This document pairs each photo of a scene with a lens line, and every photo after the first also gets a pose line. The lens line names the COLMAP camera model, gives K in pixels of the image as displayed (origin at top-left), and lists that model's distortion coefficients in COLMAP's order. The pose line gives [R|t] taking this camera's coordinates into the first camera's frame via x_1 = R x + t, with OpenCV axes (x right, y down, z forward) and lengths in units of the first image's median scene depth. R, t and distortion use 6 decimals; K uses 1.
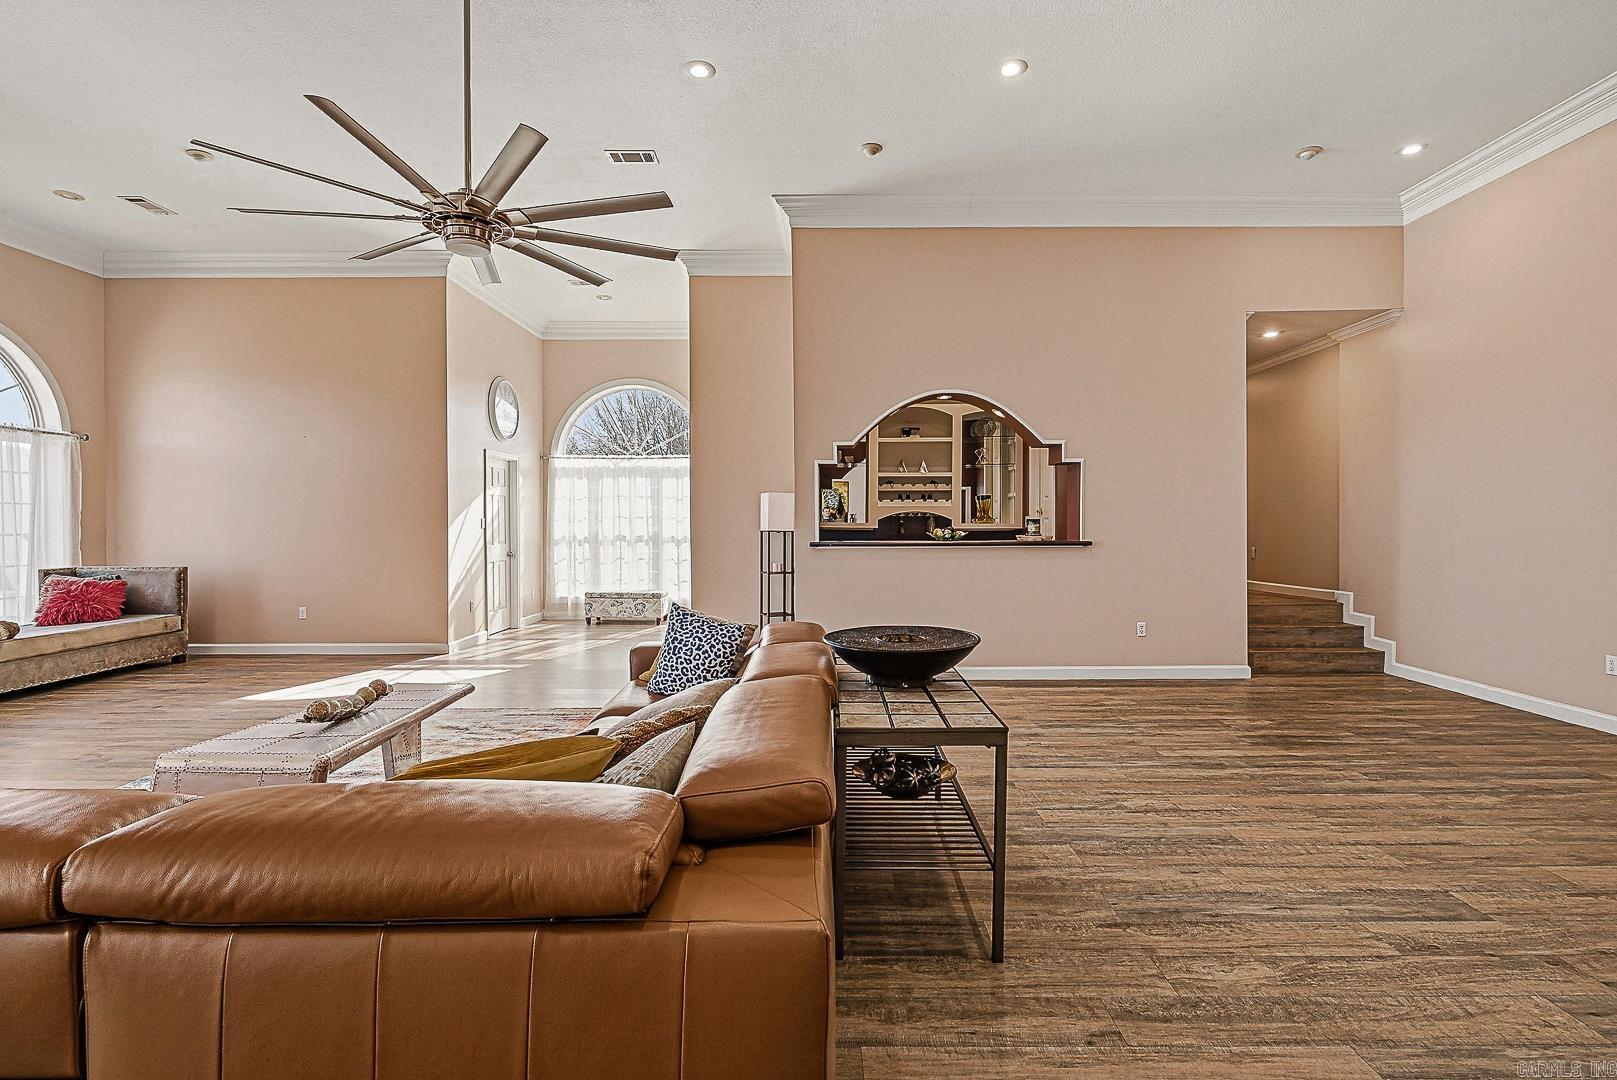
lens RADIAL K [[756.5, 0, 808.5], [0, 756.5, 540.0], [0, 0, 1]] dist [0.000970, -0.000201]
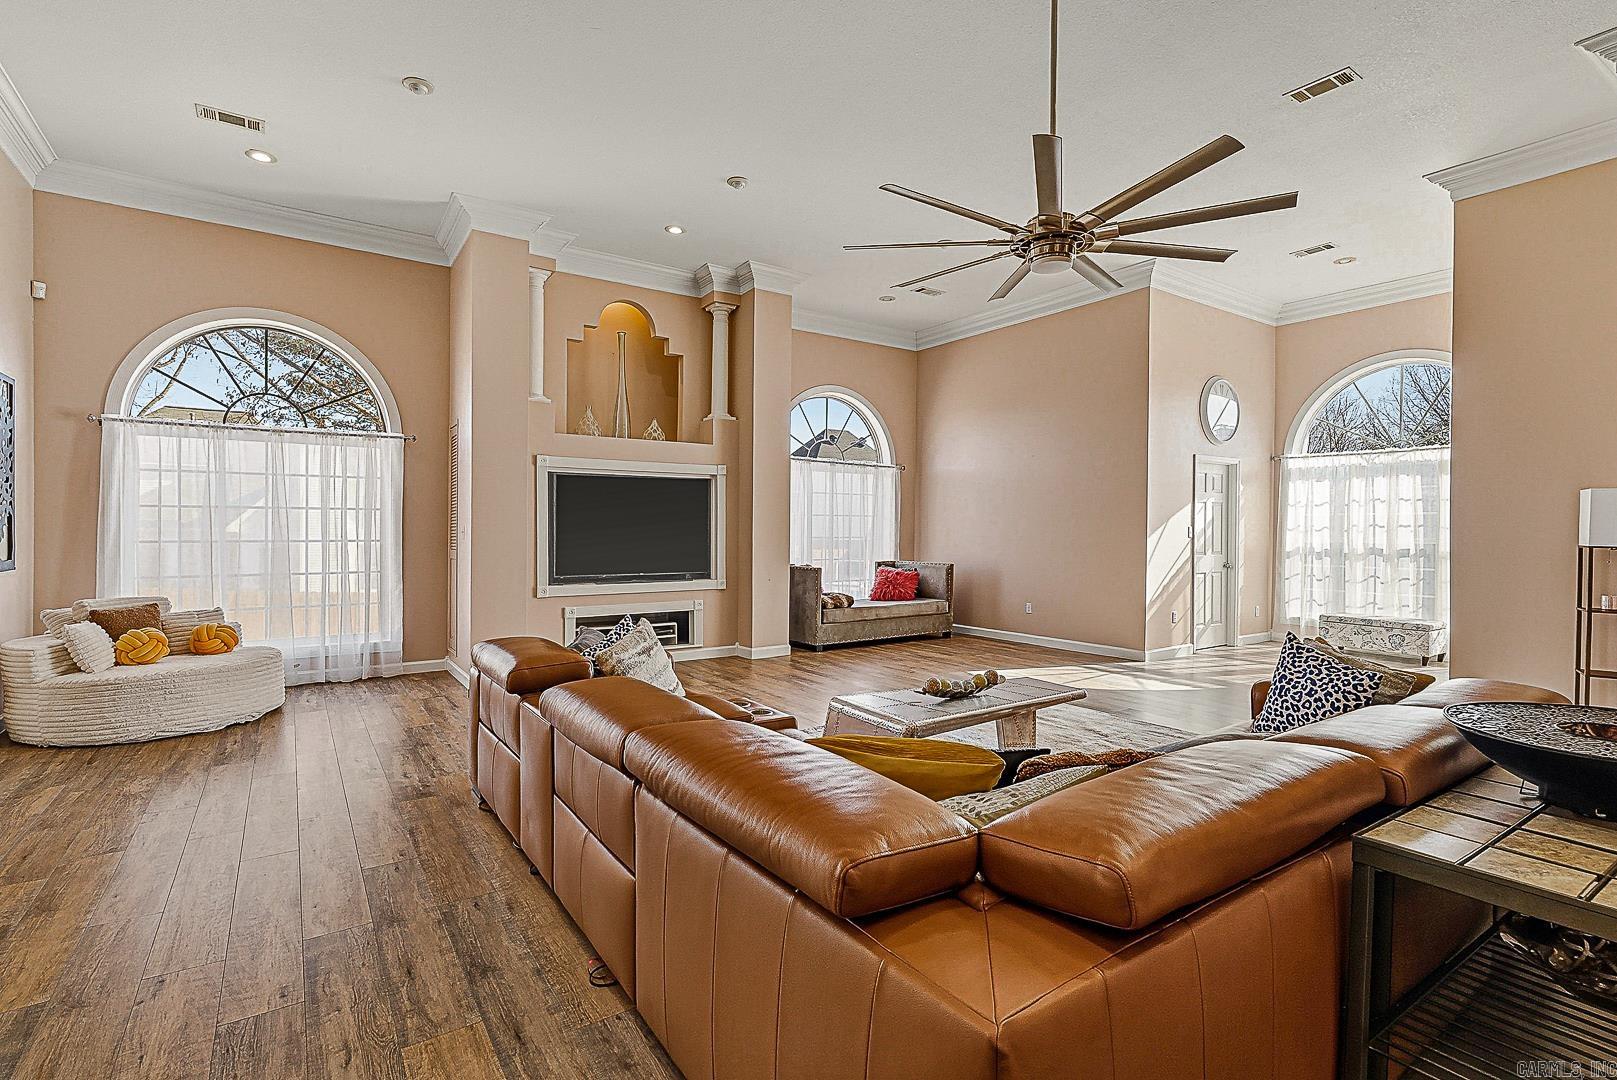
lens RADIAL K [[758.2, 0, 808.5], [0, 758.2, 540.0], [0, 0, 1]] dist [-0.012981, 0.000939]
pose [[0.568716, 0.016085, -0.822377, 0.100585], [-0.025521, 0.999672, 0.001904, -0.001634], [0.822138, 0.019905, 0.568940, 0.067320]]
